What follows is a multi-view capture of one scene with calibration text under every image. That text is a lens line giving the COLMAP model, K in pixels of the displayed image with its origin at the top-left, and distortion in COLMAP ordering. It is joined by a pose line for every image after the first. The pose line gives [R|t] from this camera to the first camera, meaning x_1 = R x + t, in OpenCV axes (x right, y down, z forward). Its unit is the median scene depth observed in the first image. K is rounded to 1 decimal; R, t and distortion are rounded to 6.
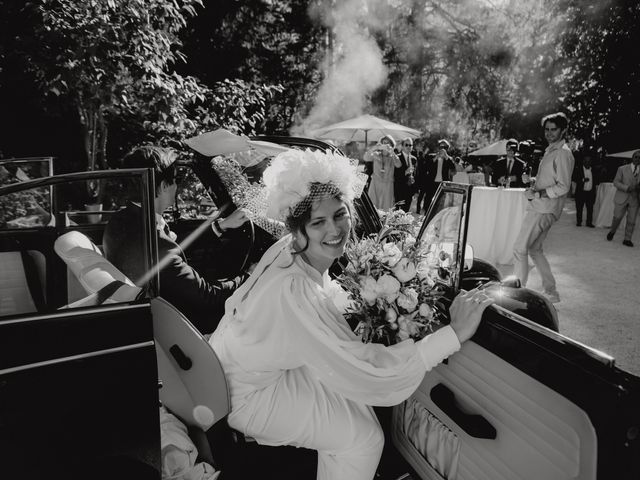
lens RADIAL K [[470.8, 0, 320.0], [0, 470.8, 240.0], [0, 0, 1]] dist [-0.062077, 0.002632]
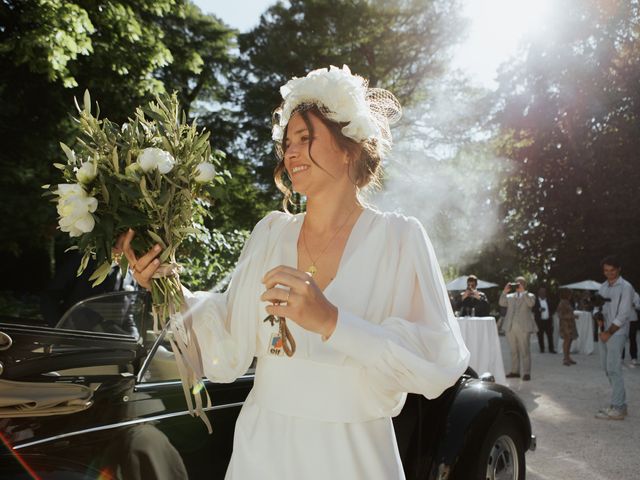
lens RADIAL K [[516.5, 0, 320.0], [0, 516.5, 240.0], [0, 0, 1]] dist [-0.012093, 0.003393]
pose [[0.994445, -0.012910, 0.104466, -0.054451], [0.042423, 0.957435, -0.285513, 0.029132], [-0.096334, 0.288358, 0.952664, -0.121468]]
